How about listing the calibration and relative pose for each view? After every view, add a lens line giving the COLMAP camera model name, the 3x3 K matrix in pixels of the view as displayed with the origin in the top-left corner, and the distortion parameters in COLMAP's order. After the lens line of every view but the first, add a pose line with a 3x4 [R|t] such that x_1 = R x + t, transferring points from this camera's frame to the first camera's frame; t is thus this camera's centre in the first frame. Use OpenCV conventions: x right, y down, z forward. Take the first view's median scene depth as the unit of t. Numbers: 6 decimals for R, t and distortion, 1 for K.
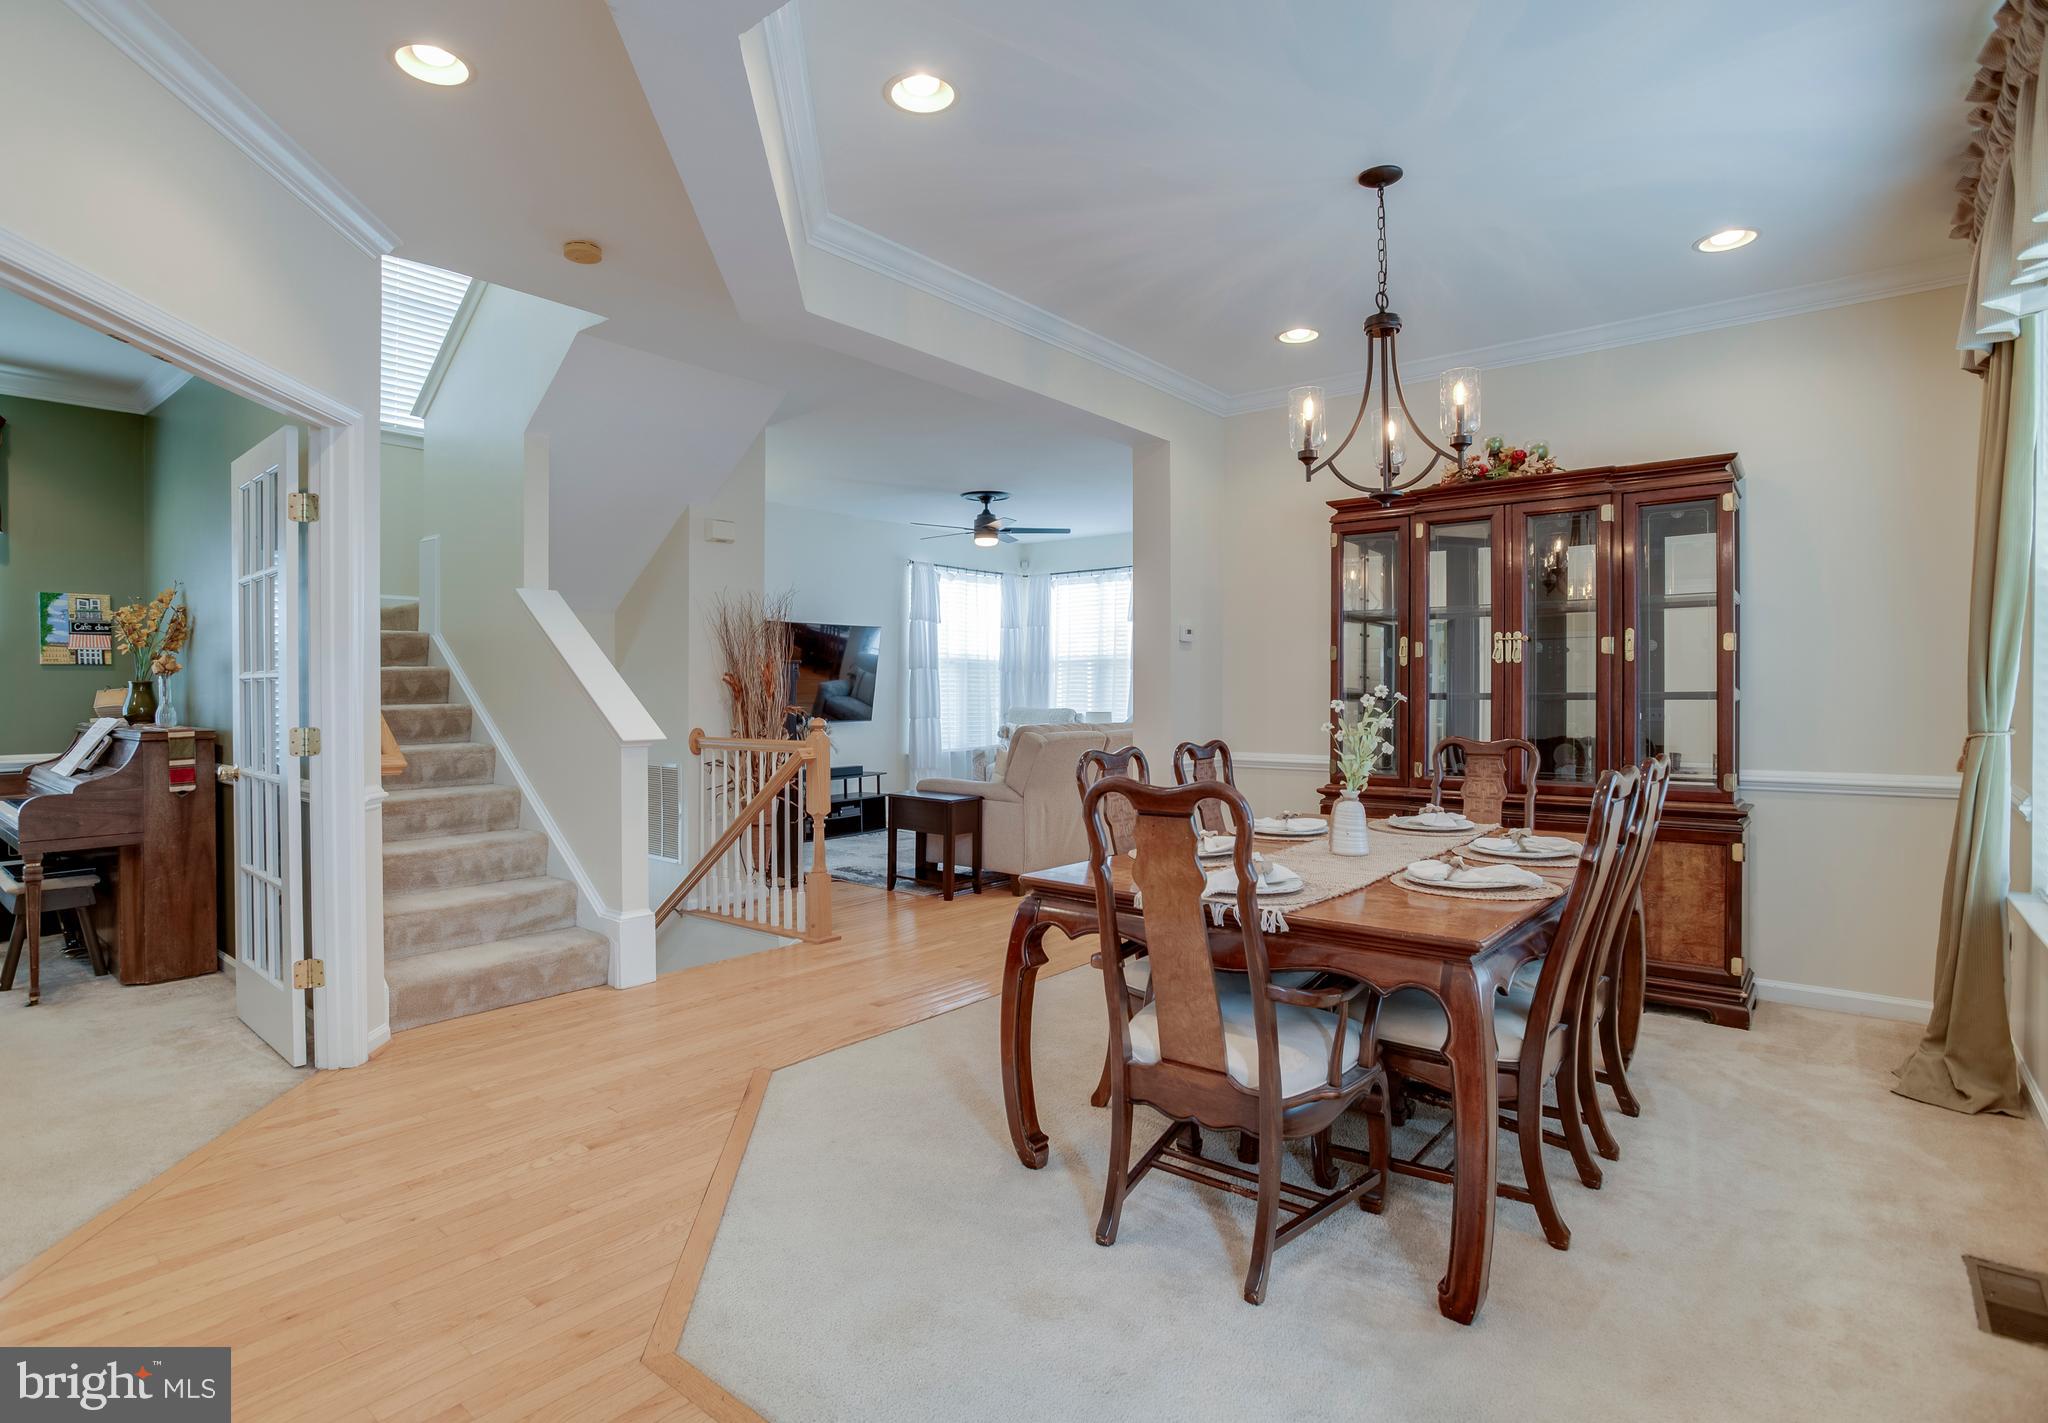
lens RADIAL K [[1043.8, 0, 984.1], [0, 1043.8, 703.6], [0, 0, 1]] dist [-0.063778, 0.026227]
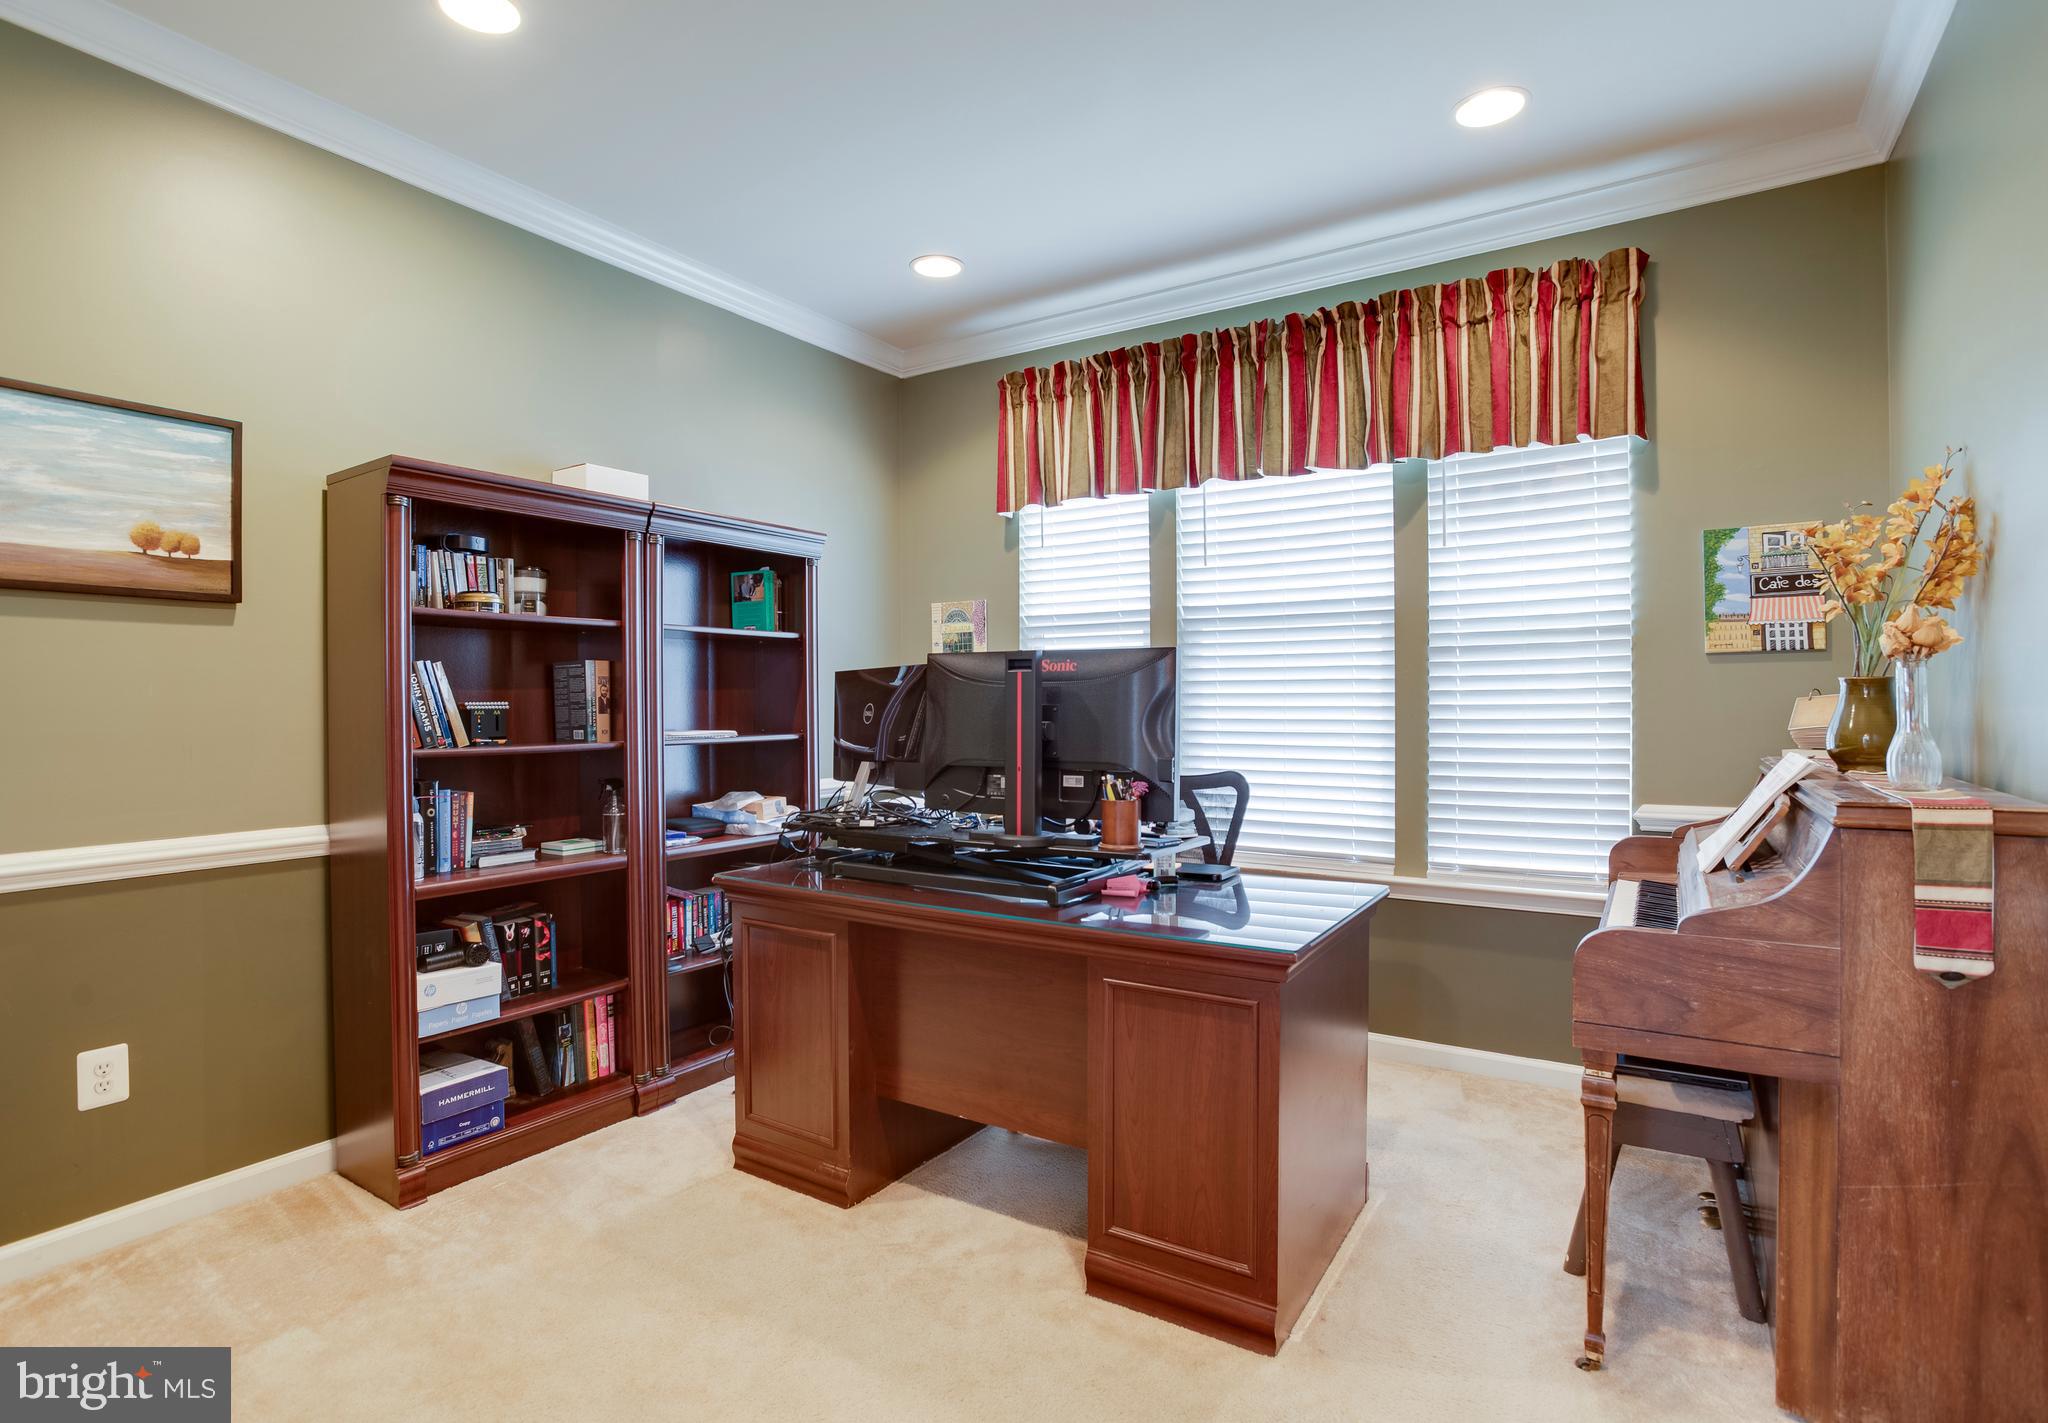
lens RADIAL K [[991.3, 0, 1024.0], [0, 991.3, 711.5], [0, 0, 1]] dist [-0.052939, 0.020680]
pose [[0.112372, 0.006606, -0.993644, -0.463746], [-0.003086, 0.999975, 0.006299, -0.008196], [0.993661, 0.002359, 0.112390, 0.599074]]
